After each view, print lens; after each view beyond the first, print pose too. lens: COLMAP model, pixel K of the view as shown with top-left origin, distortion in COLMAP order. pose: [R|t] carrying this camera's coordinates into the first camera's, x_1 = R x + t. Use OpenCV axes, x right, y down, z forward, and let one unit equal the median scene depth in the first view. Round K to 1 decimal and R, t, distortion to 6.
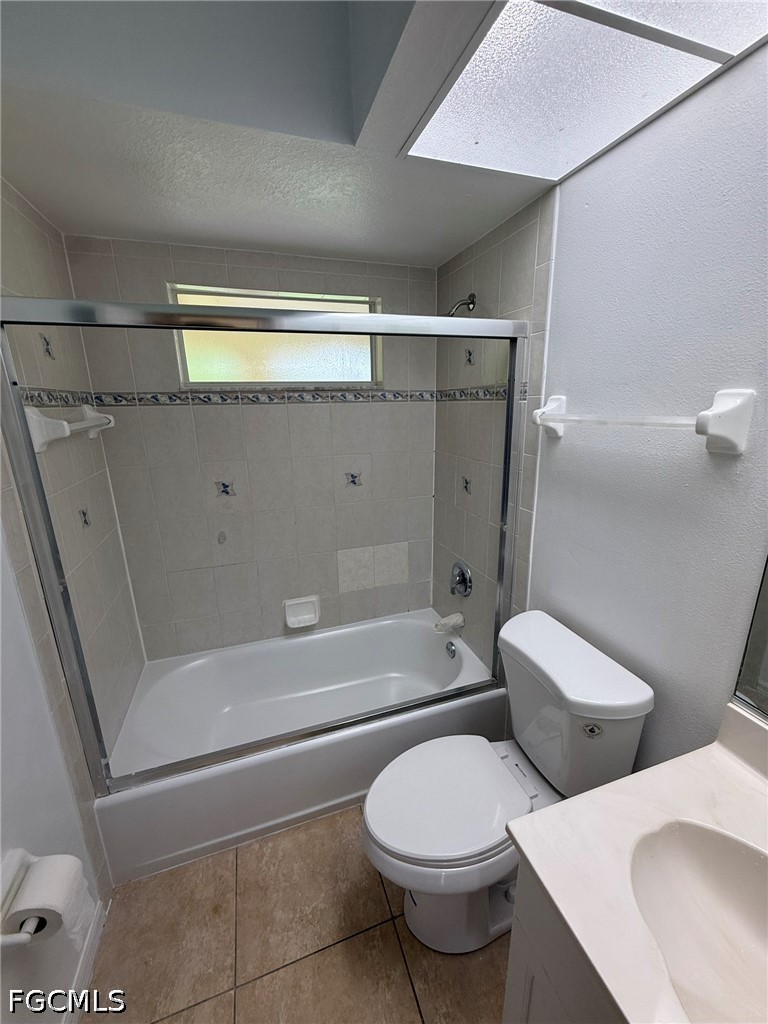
lens RADIAL K [[405.9, 0, 382.7], [0, 405.9, 510.8], [0, 0, 1]] dist [0.000498, 0.000051]
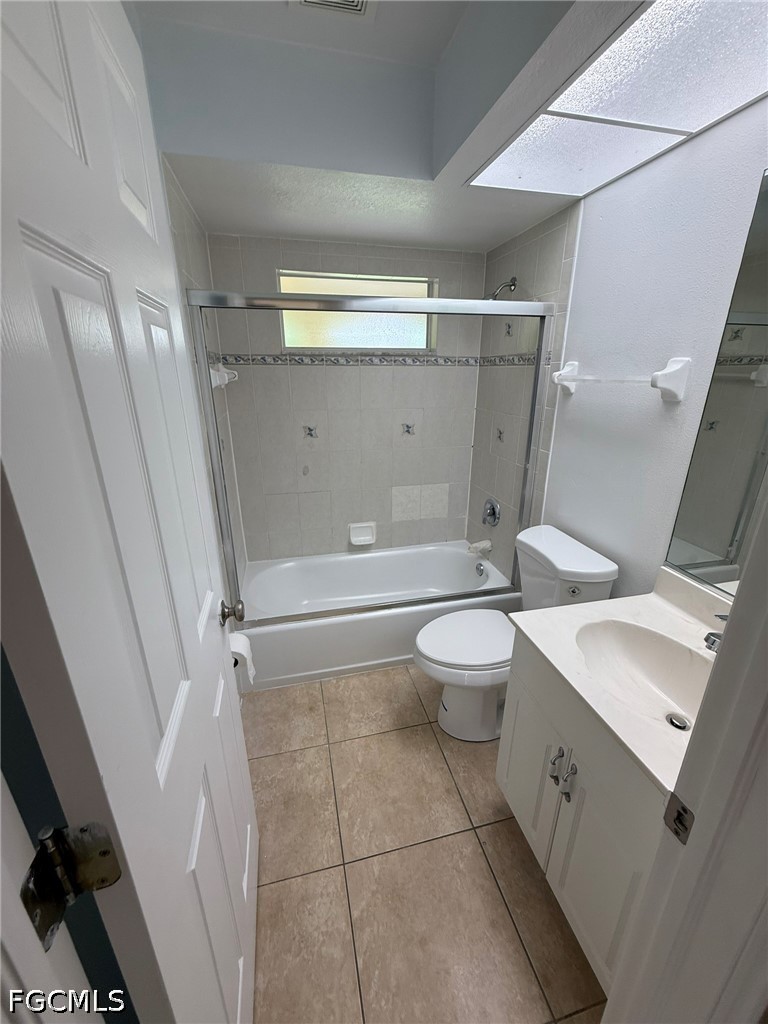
lens RADIAL K [[405.9, 0, 383.9], [0, 405.9, 510.5], [0, 0, 1]] dist [0.000498, 0.000051]
pose [[0.995926, 0.045812, -0.077664, -0.051591], [-0.040125, 0.996505, 0.073265, 0.111525], [0.080749, -0.069850, 0.994284, -0.350158]]
